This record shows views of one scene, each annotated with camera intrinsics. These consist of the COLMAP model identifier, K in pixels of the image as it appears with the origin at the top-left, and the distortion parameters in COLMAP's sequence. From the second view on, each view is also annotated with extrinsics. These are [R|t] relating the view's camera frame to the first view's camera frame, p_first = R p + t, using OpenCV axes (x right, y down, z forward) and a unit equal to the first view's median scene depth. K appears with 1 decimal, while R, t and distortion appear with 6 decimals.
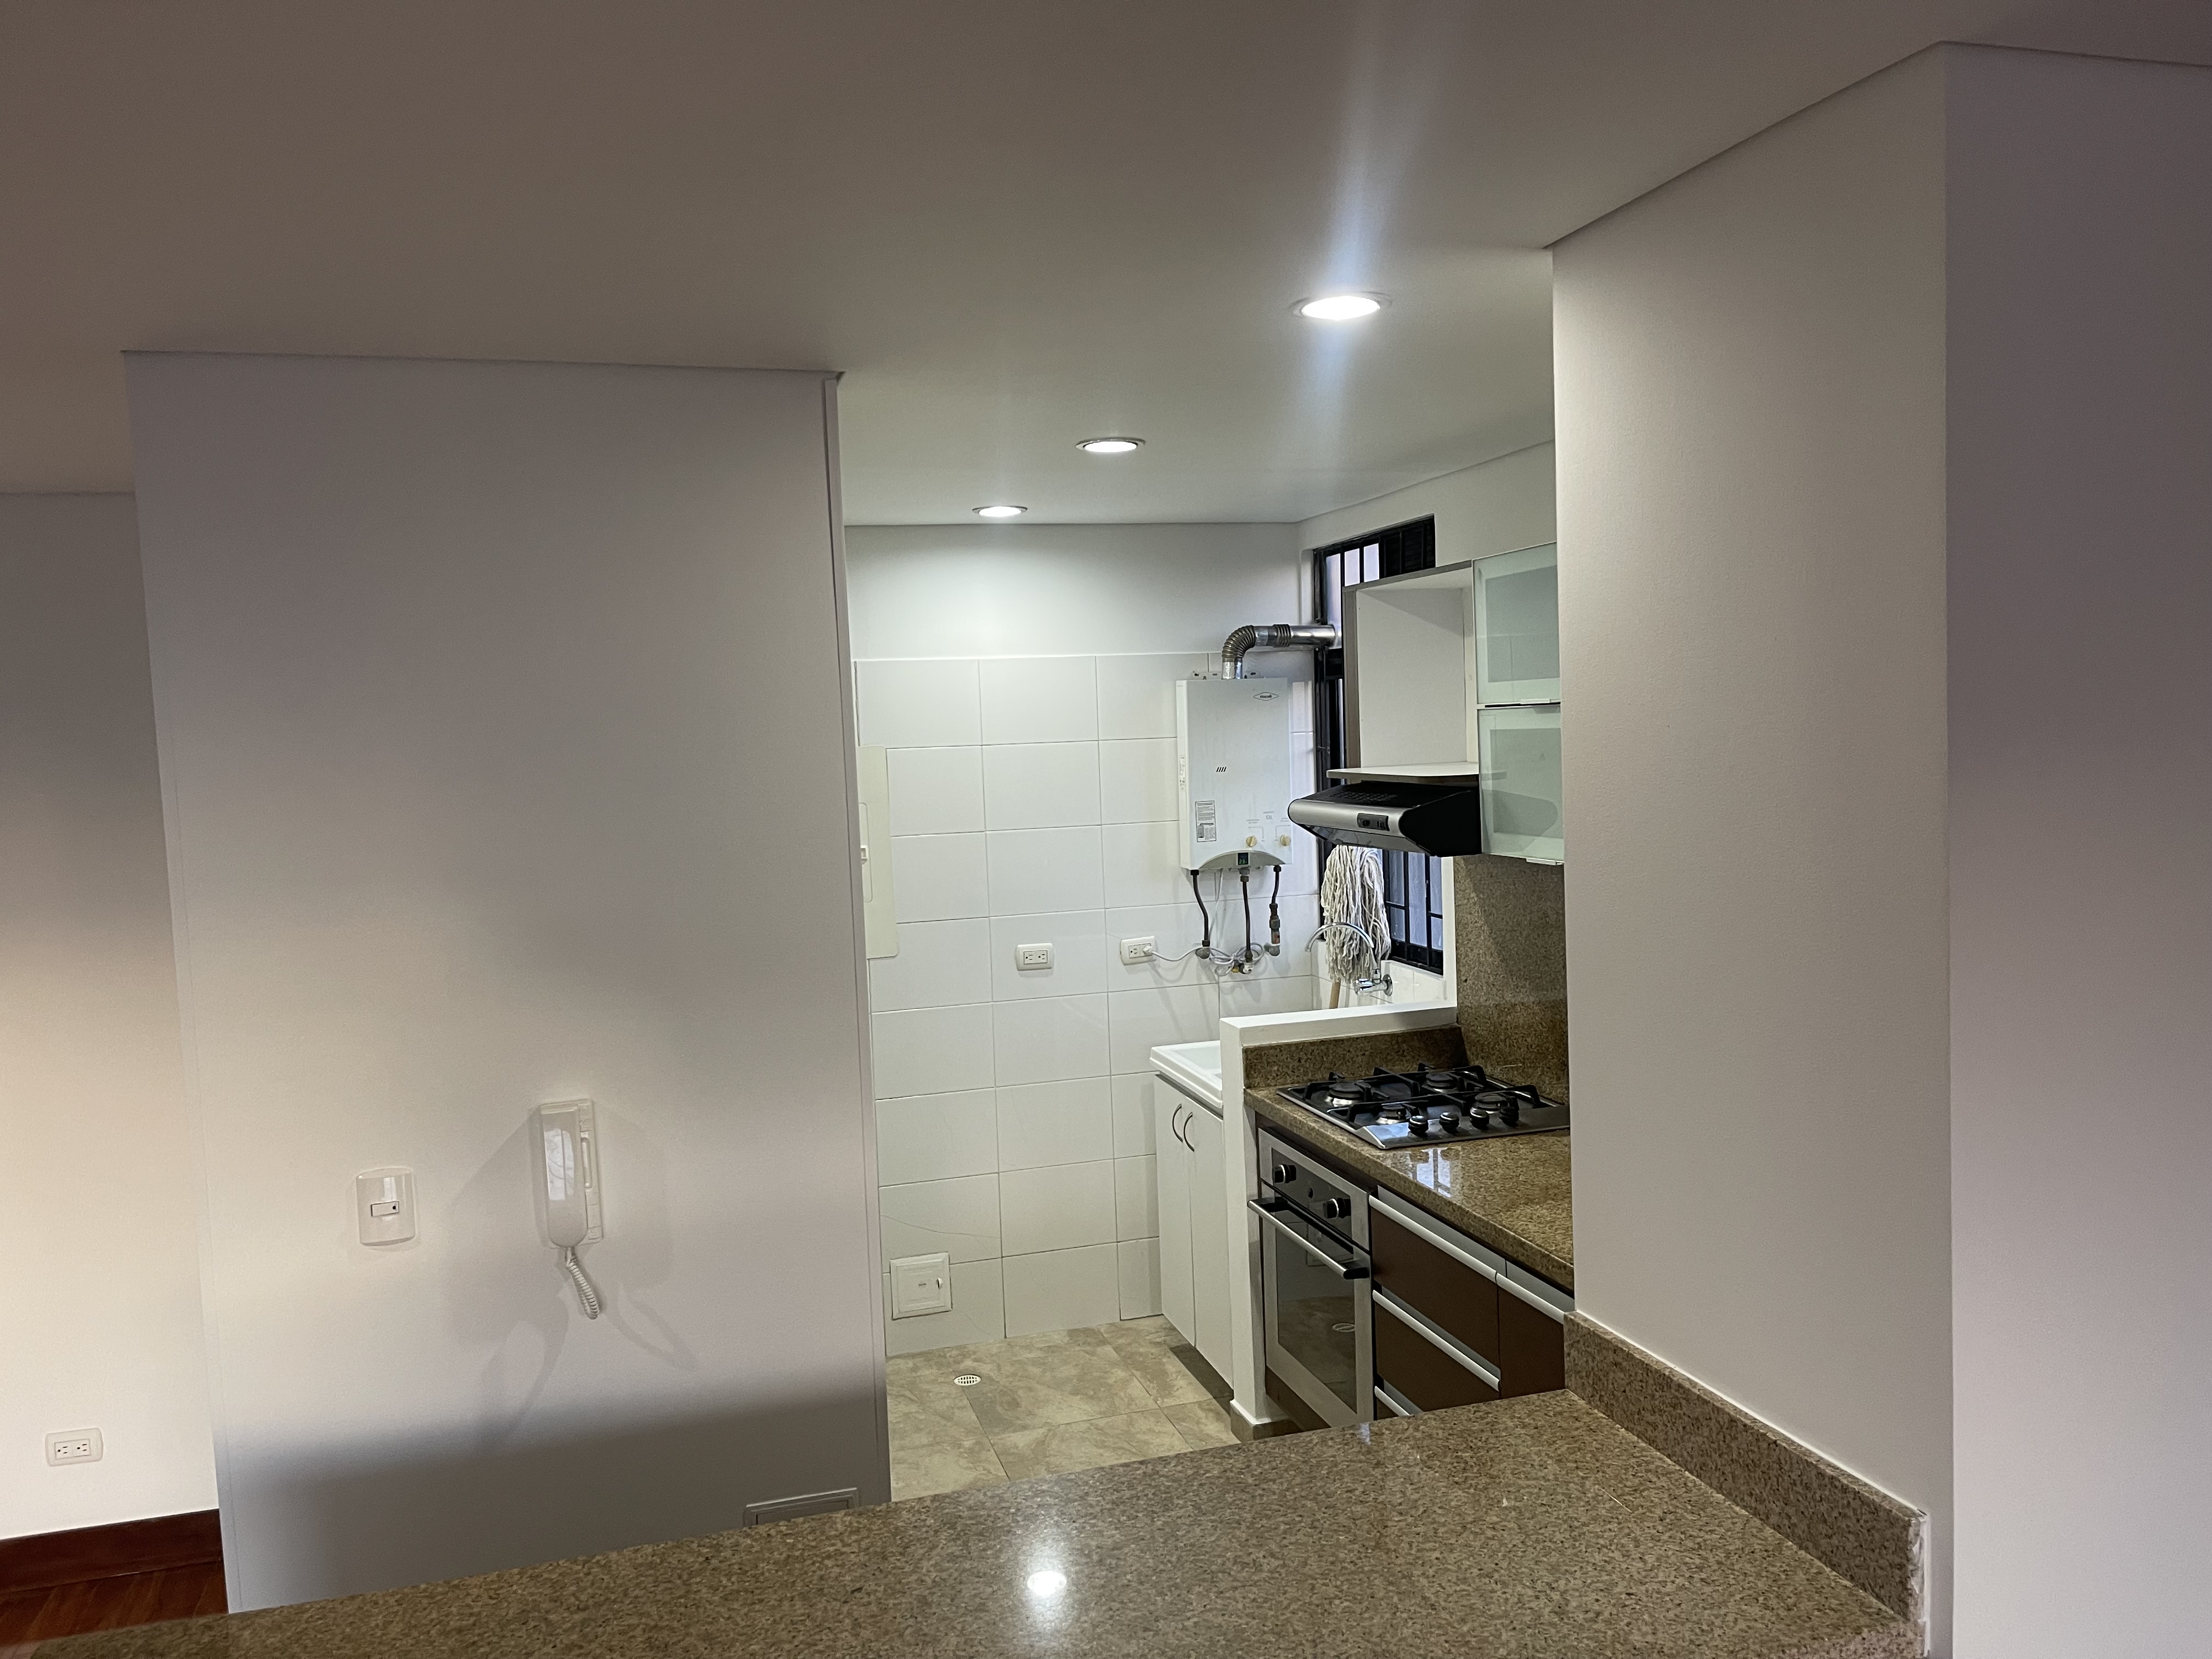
lens RADIAL K [[1650.1, 0, 1118.4], [0, 1650.1, 828.9], [0, 0, 1]] dist [0.117895, -0.125688]
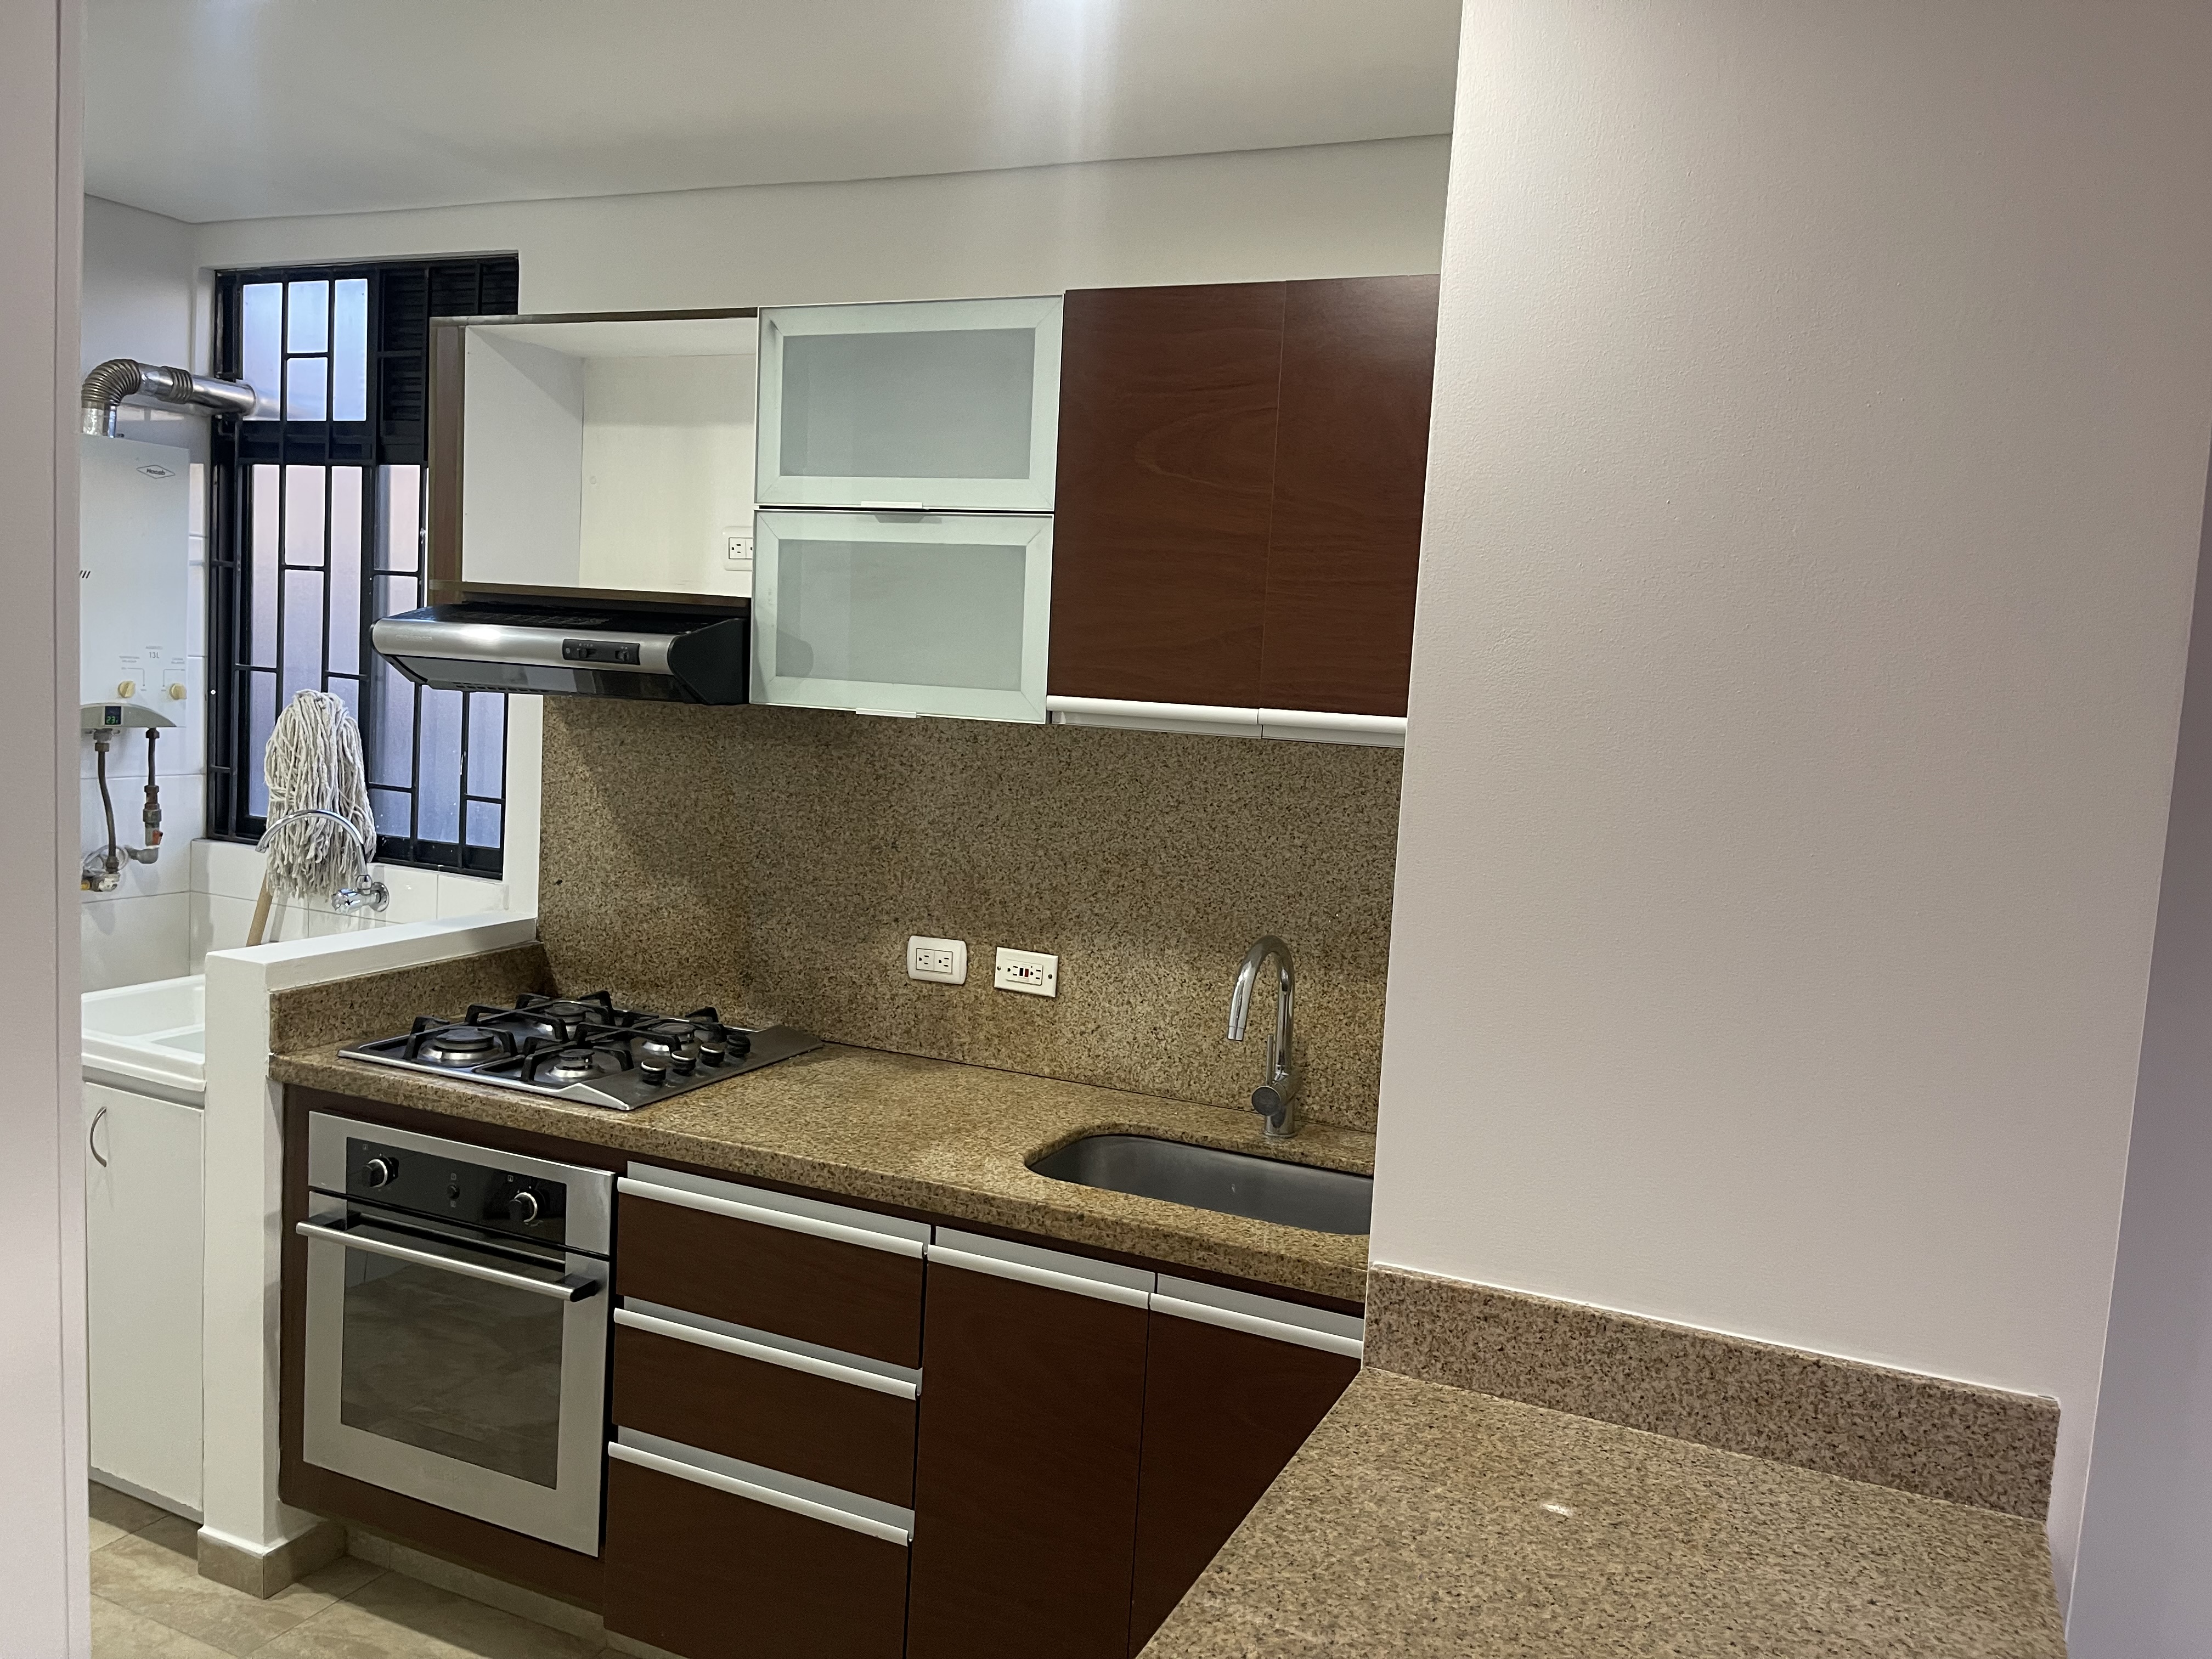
lens RADIAL K [[1675.2, 0, 1099.9], [0, 1675.2, 815.9], [0, 0, 1]] dist [0.057383, -0.046252]
pose [[0.658632, 0.003722, 0.752456, -0.192937], [-0.031830, 0.999230, 0.022918, 0.033340], [-0.751791, -0.039046, 0.658244, 0.289760]]
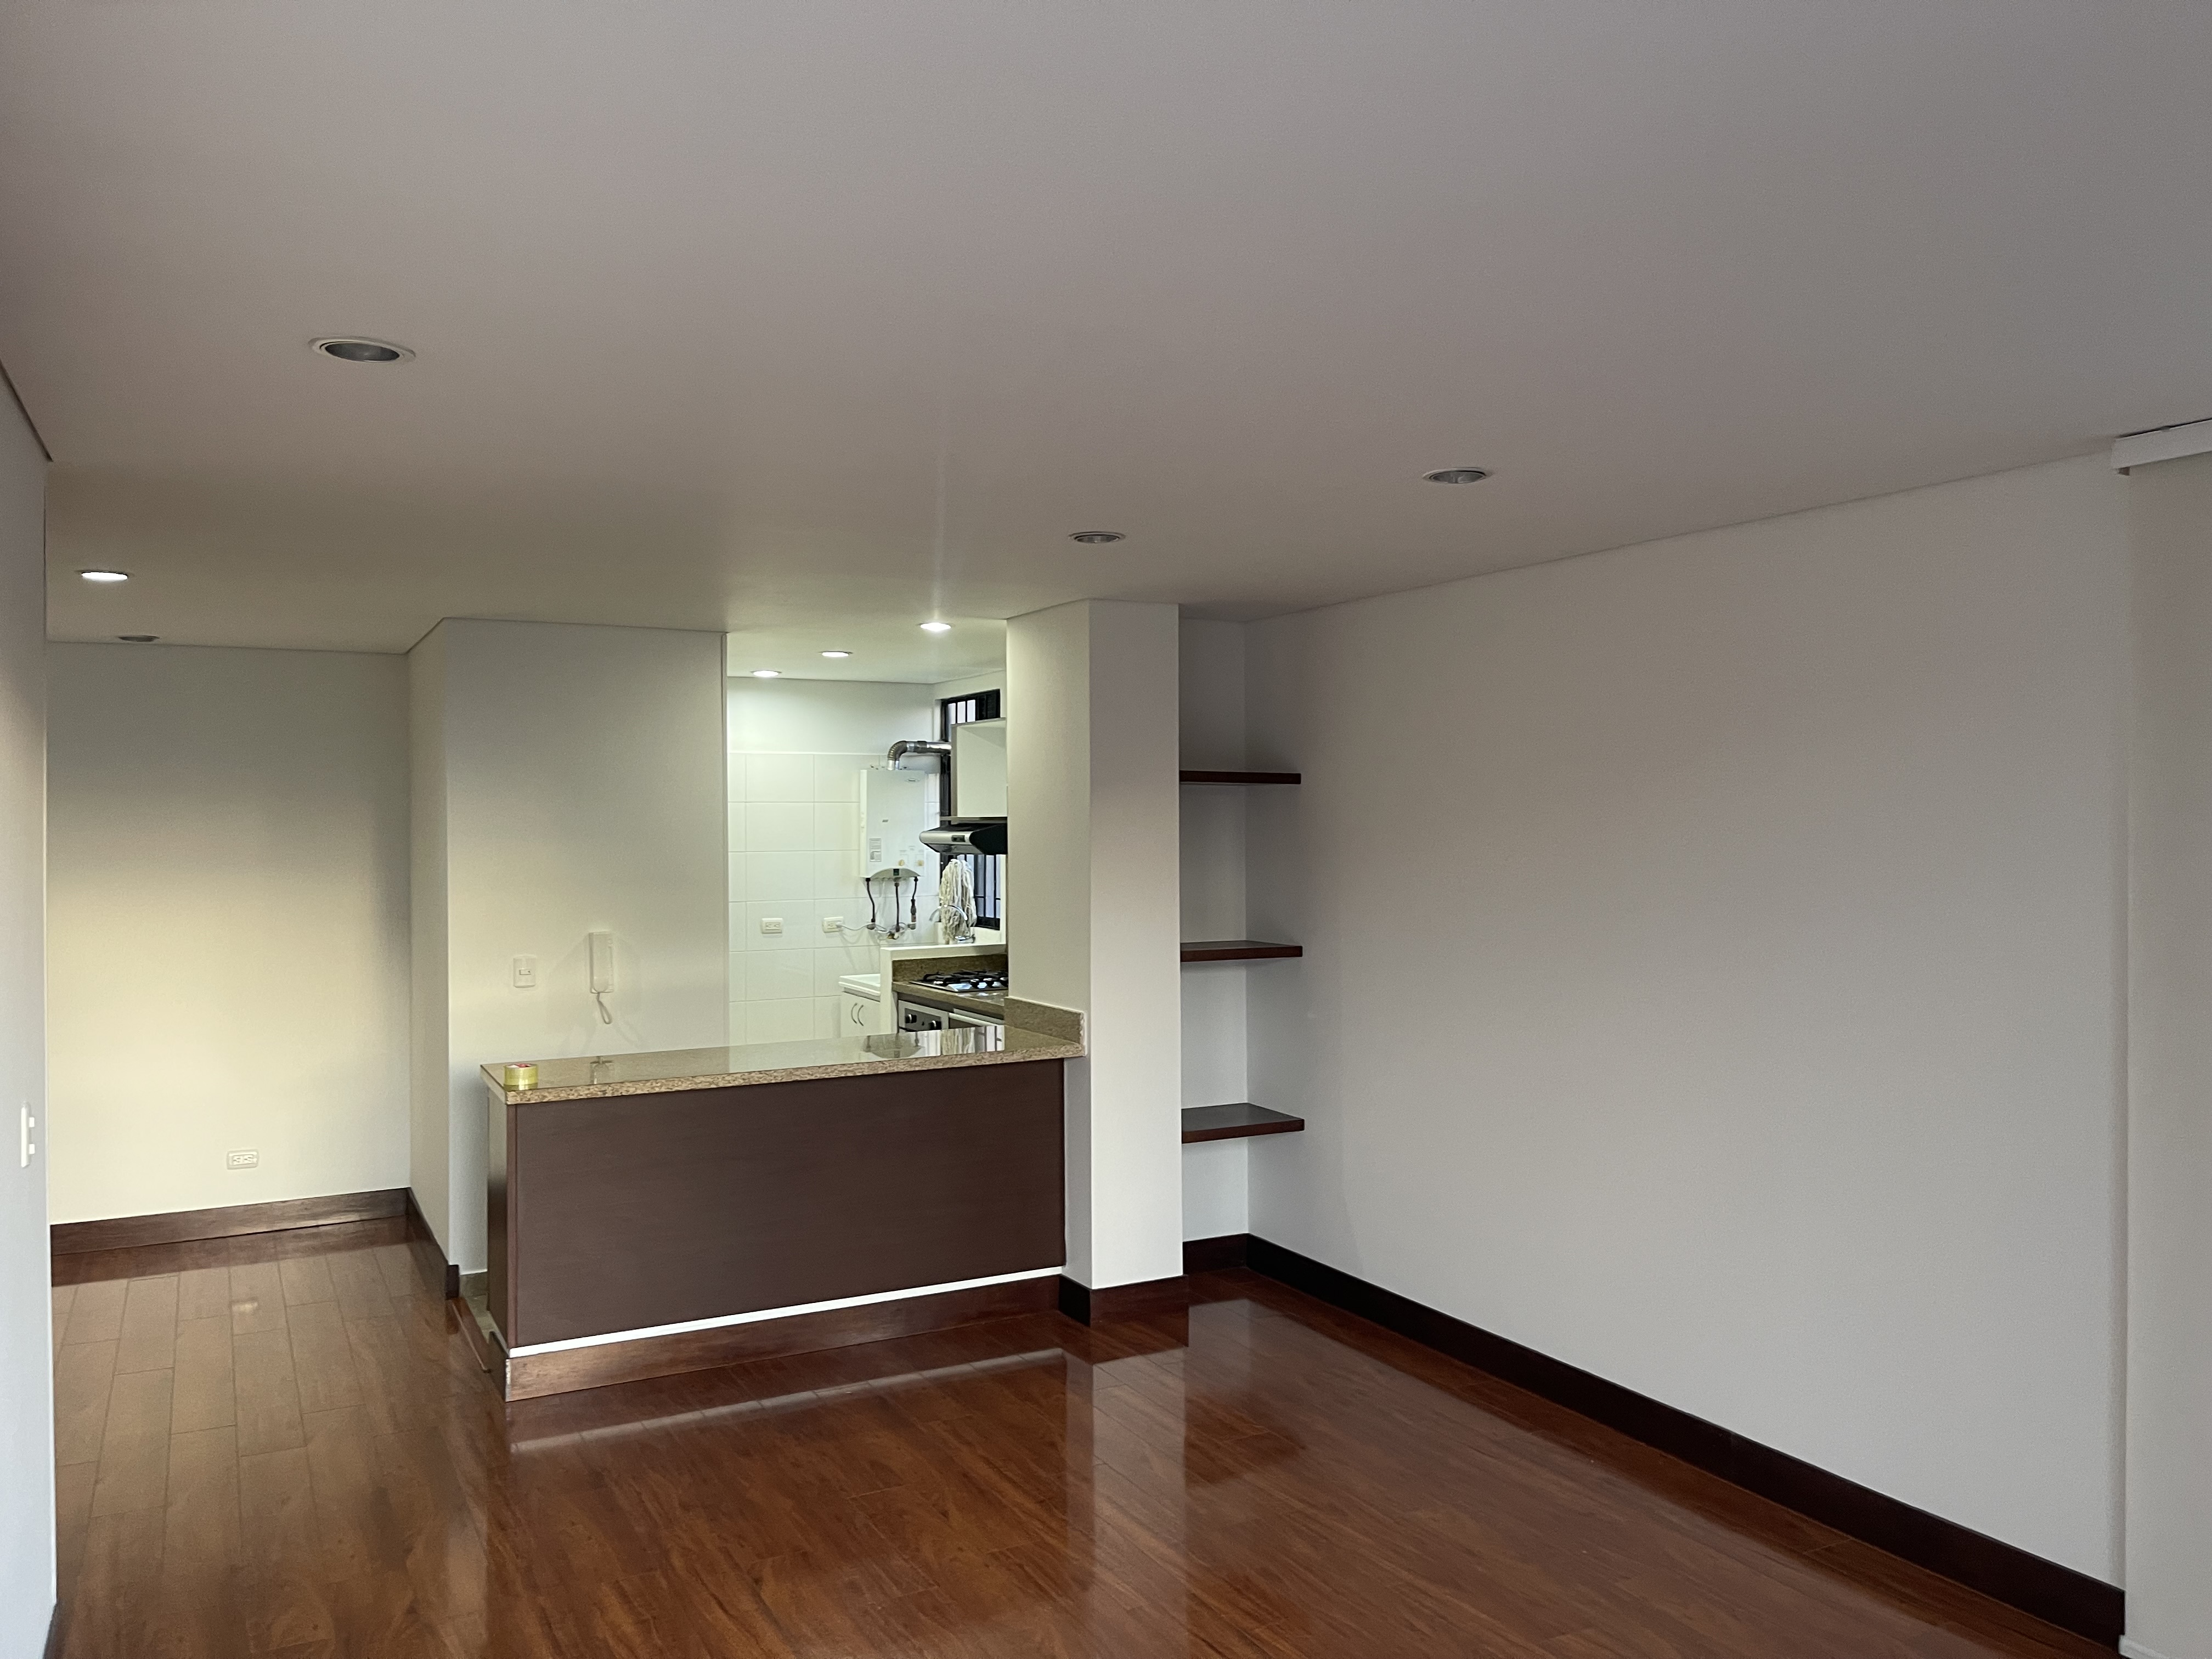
lens RADIAL K [[1650.1, 0, 1118.4], [0, 1650.1, 828.9], [0, 0, 1]] dist [0.117895, -0.125688]
pose [[0.978964, 0.034112, 0.201159, -0.053646], [-0.021260, 0.997612, -0.065708, 0.091550], [-0.202920, 0.060049, 0.977352, -0.850859]]
